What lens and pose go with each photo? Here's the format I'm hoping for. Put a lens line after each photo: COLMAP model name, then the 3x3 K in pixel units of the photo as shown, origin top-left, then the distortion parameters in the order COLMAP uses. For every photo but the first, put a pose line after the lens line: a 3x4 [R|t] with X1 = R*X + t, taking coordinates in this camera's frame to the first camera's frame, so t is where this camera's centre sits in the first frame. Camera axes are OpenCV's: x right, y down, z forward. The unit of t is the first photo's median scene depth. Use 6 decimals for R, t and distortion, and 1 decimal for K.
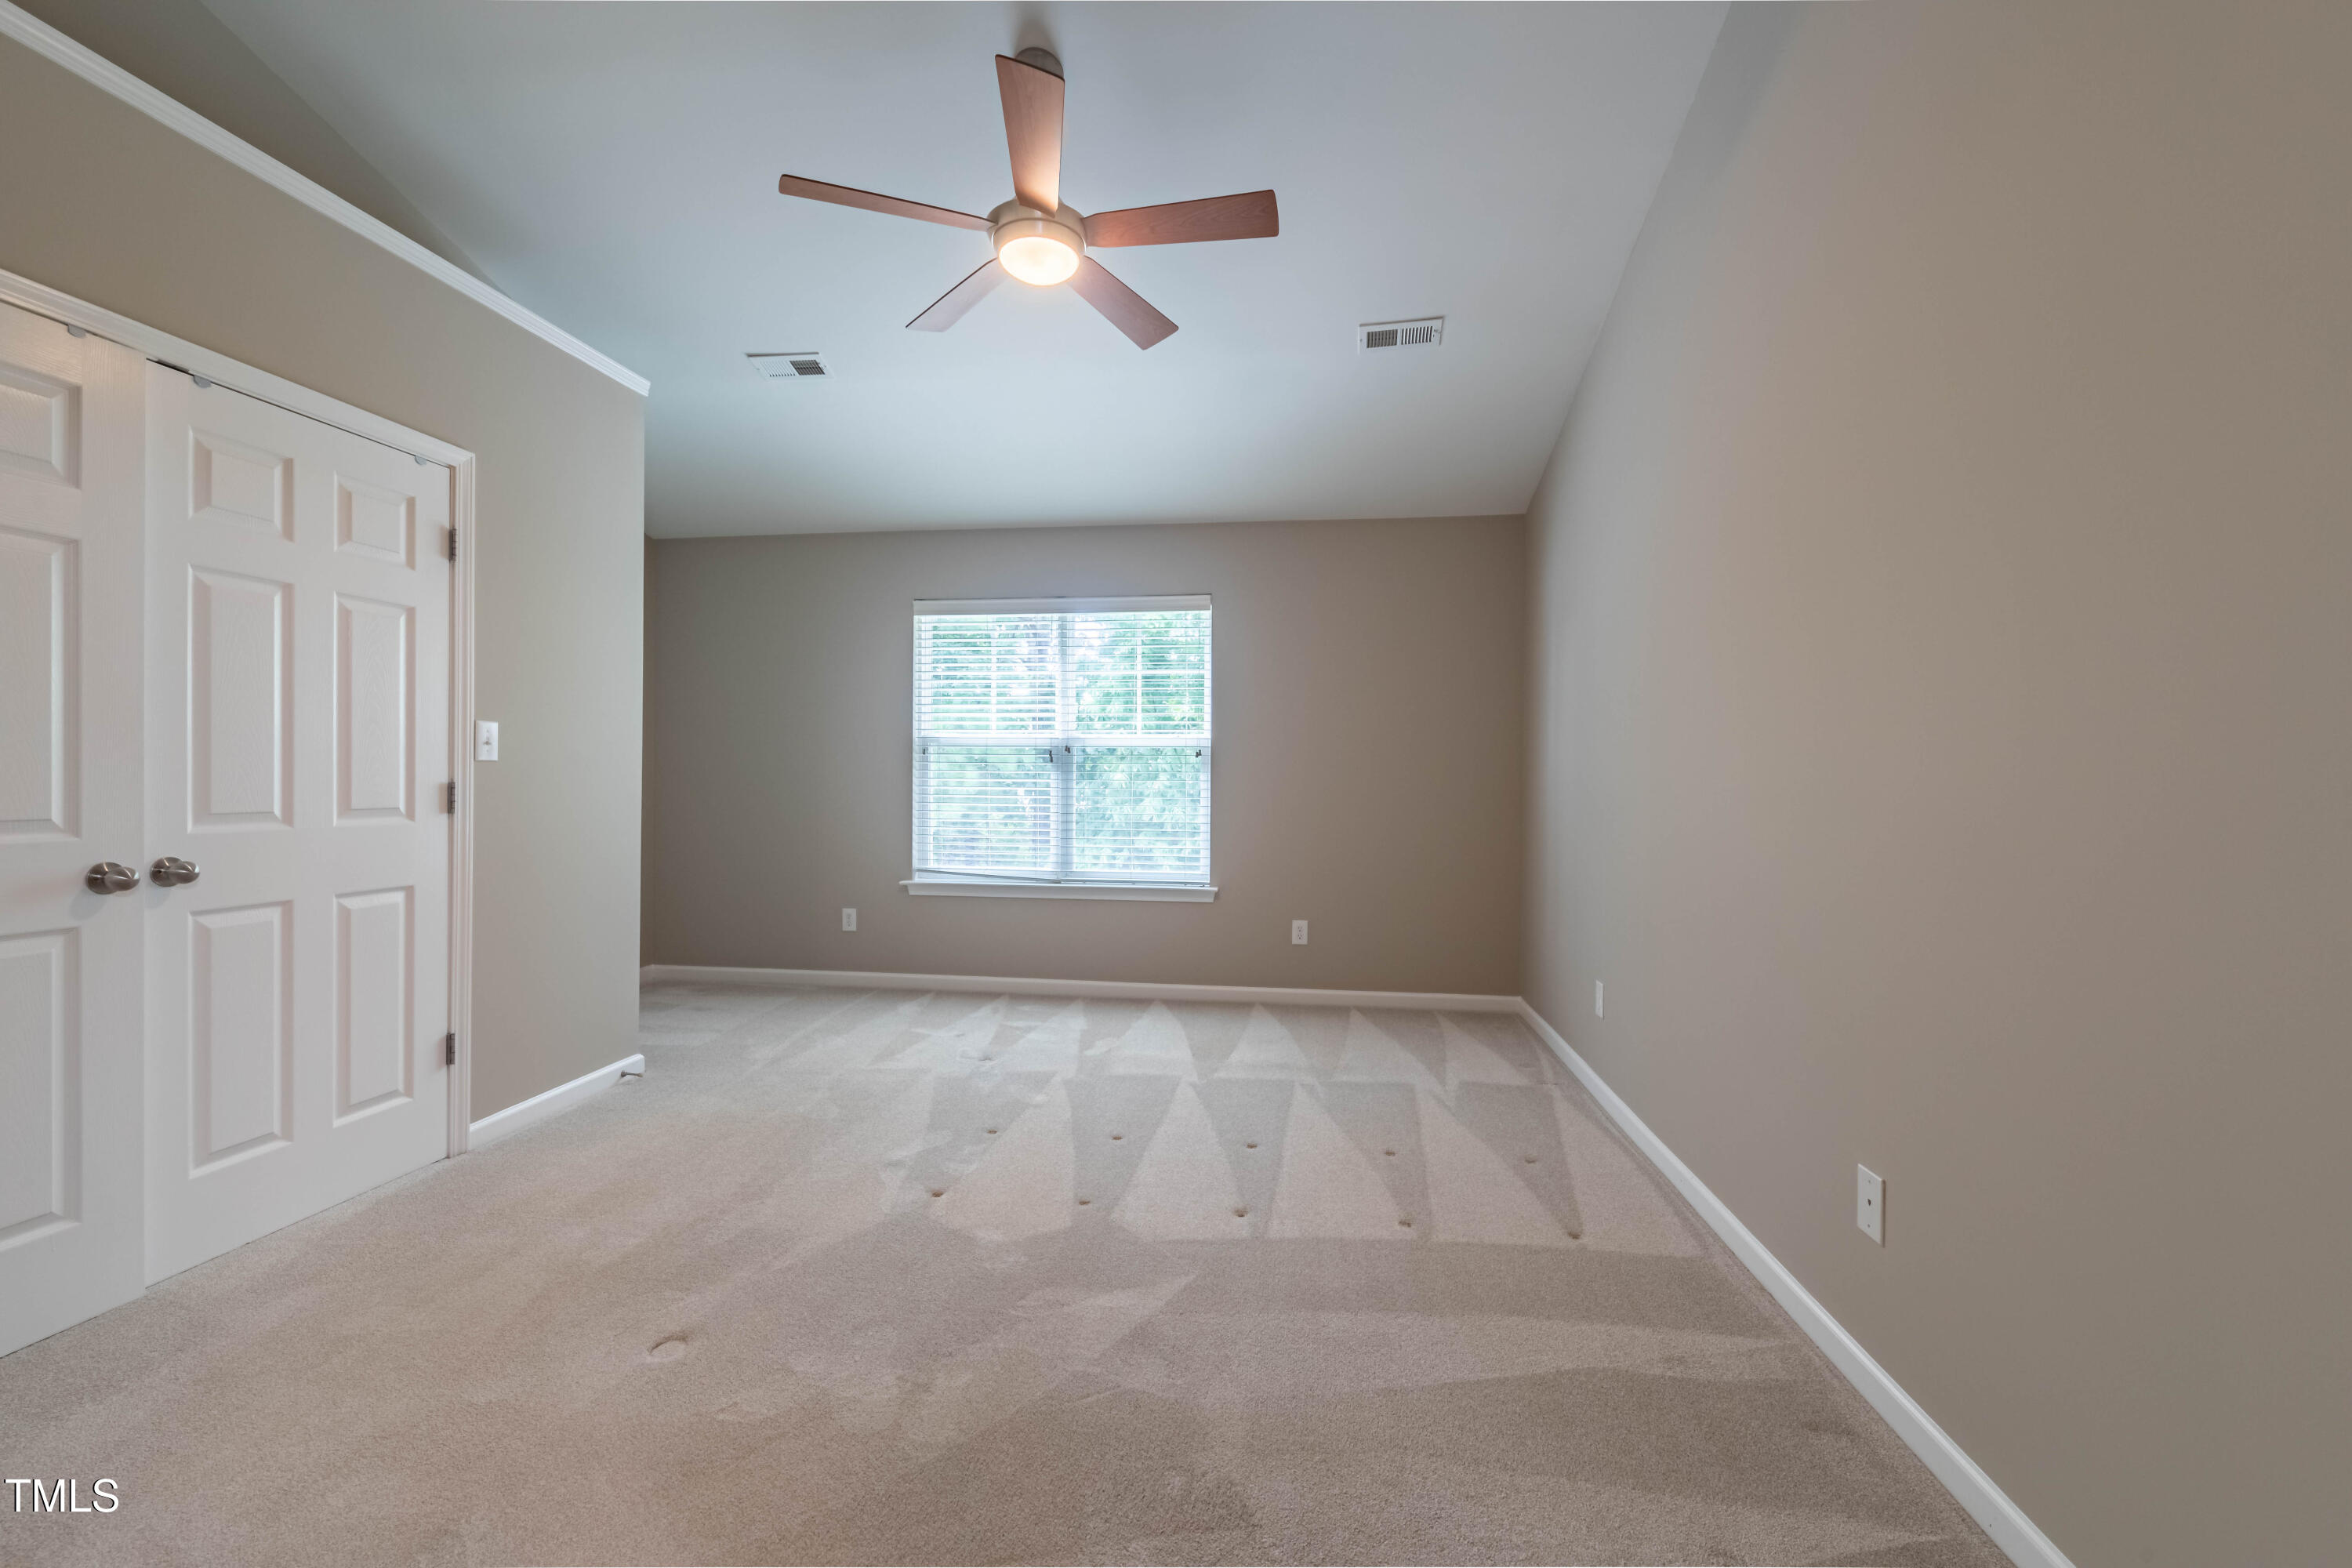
lens RADIAL K [[947.9, 0, 1220.2], [0, 947.9, 771.4], [0, 0, 1]] dist [0.000924, -0.000640]
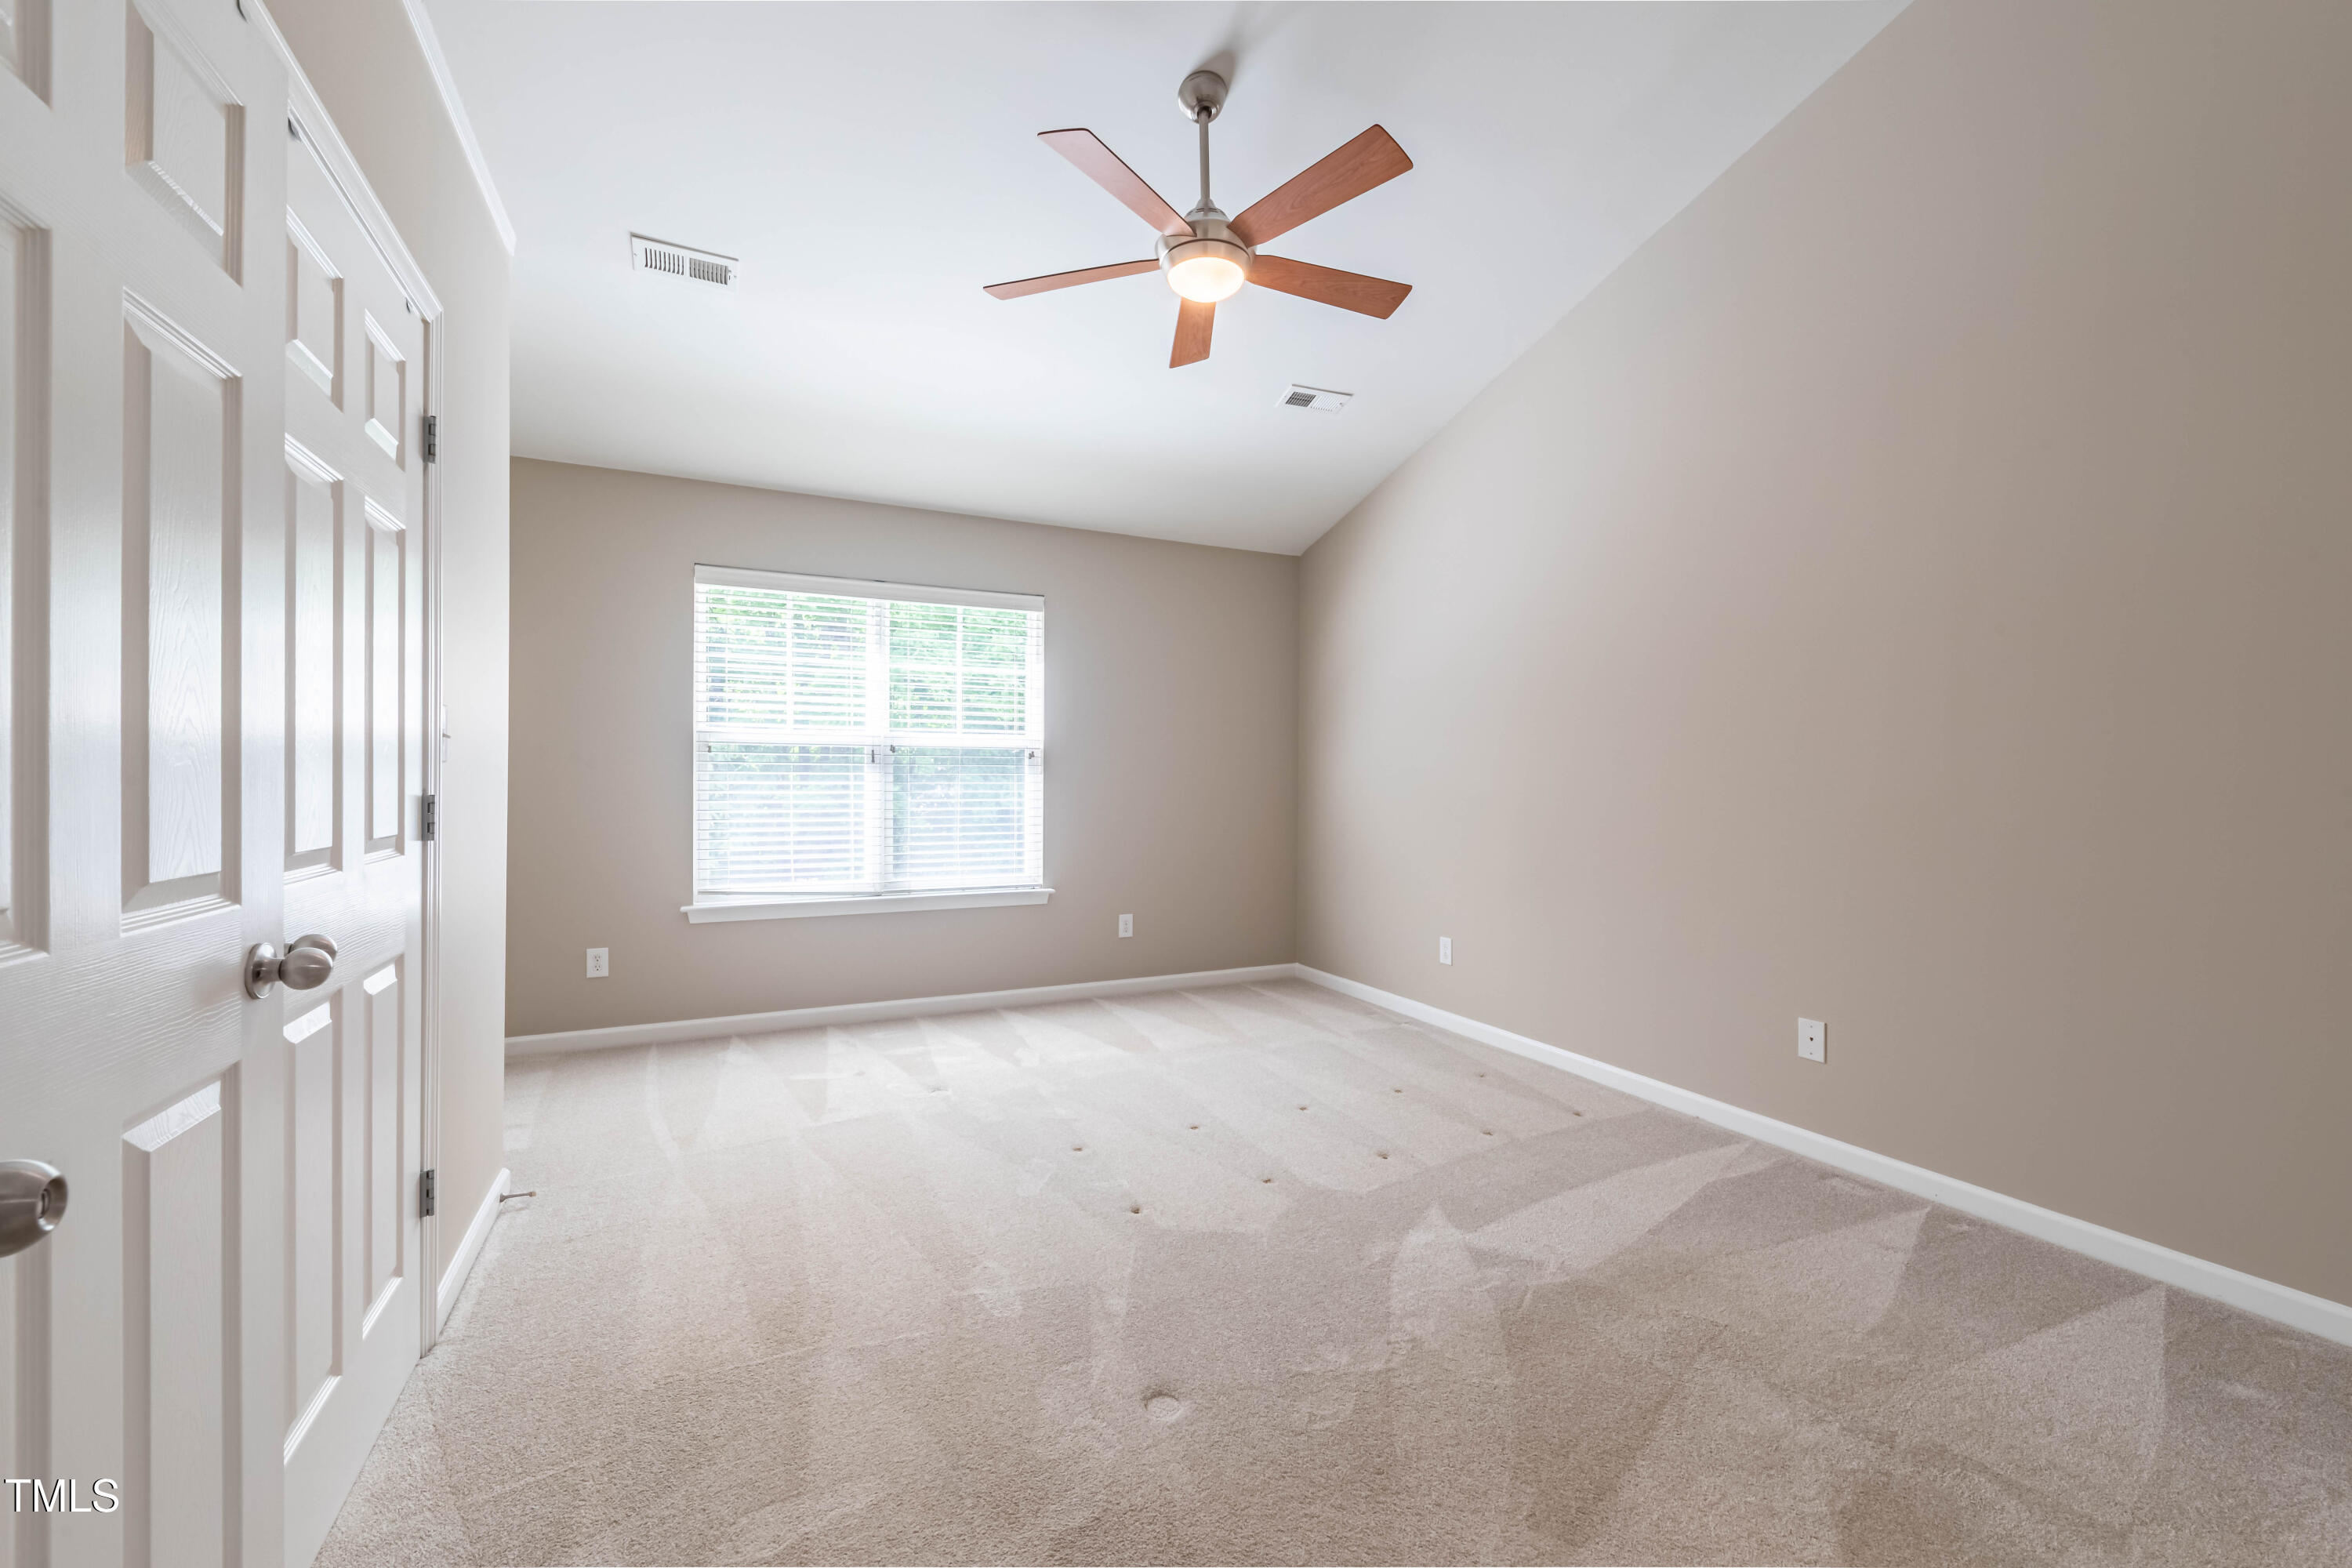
lens RADIAL K [[947.9, 0, 1158.9], [0, 947.9, 769.9], [0, 0, 1]] dist [0.000924, -0.000640]
pose [[0.835274, 0.001490, 0.549832, -0.470981], [-0.002602, 0.999996, 0.001243, -0.005038], [-0.549828, -0.002469, 0.835274, 0.100079]]
